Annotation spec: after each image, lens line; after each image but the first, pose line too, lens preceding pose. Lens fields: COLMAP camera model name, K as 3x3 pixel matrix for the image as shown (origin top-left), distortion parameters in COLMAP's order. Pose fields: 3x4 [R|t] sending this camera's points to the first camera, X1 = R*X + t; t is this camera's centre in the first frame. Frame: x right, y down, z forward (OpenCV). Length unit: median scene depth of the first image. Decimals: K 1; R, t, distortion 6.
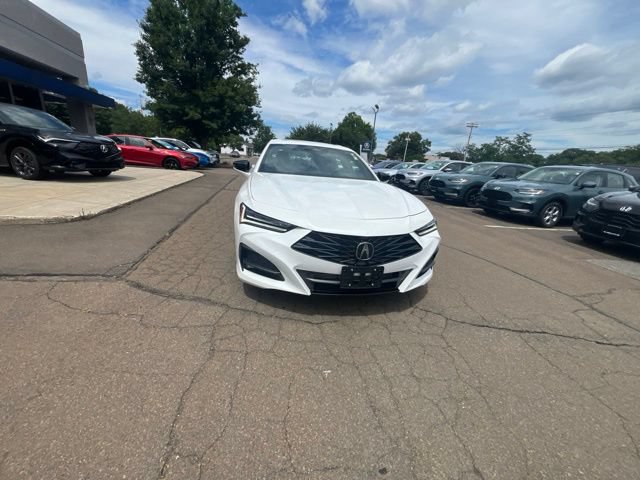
lens RADIAL K [[261.1, 0, 320.2], [0, 261.1, 237.8], [0, 0, 1]] dist [-0.002183, 0.000038]
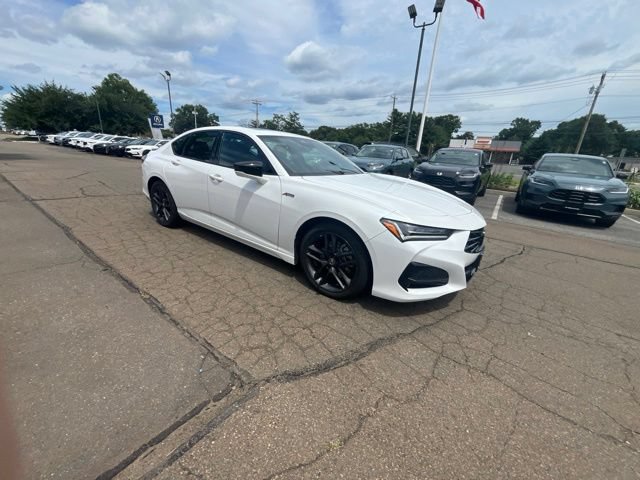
lens RADIAL K [[261.1, 0, 319.1], [0, 261.1, 238.3], [0, 0, 1]] dist [-0.002183, 0.000038]
pose [[0.744114, -0.248881, 0.619962, -0.342710], [0.194793, 0.968519, 0.155006, -0.083470], [-0.639023, 0.005422, 0.769169, 0.161284]]
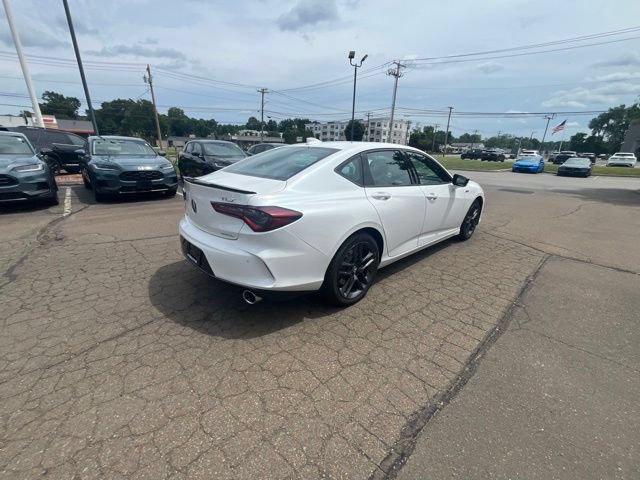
lens RADIAL K [[261.1, 0, 318.3], [0, 261.1, 239.9], [0, 0, 1]] dist [-0.002183, 0.000038]
pose [[-0.504072, -0.370190, 0.780302, -0.460778], [0.190163, 0.833736, 0.518385, -0.365216], [-0.842467, 0.409687, -0.349866, 0.985726]]
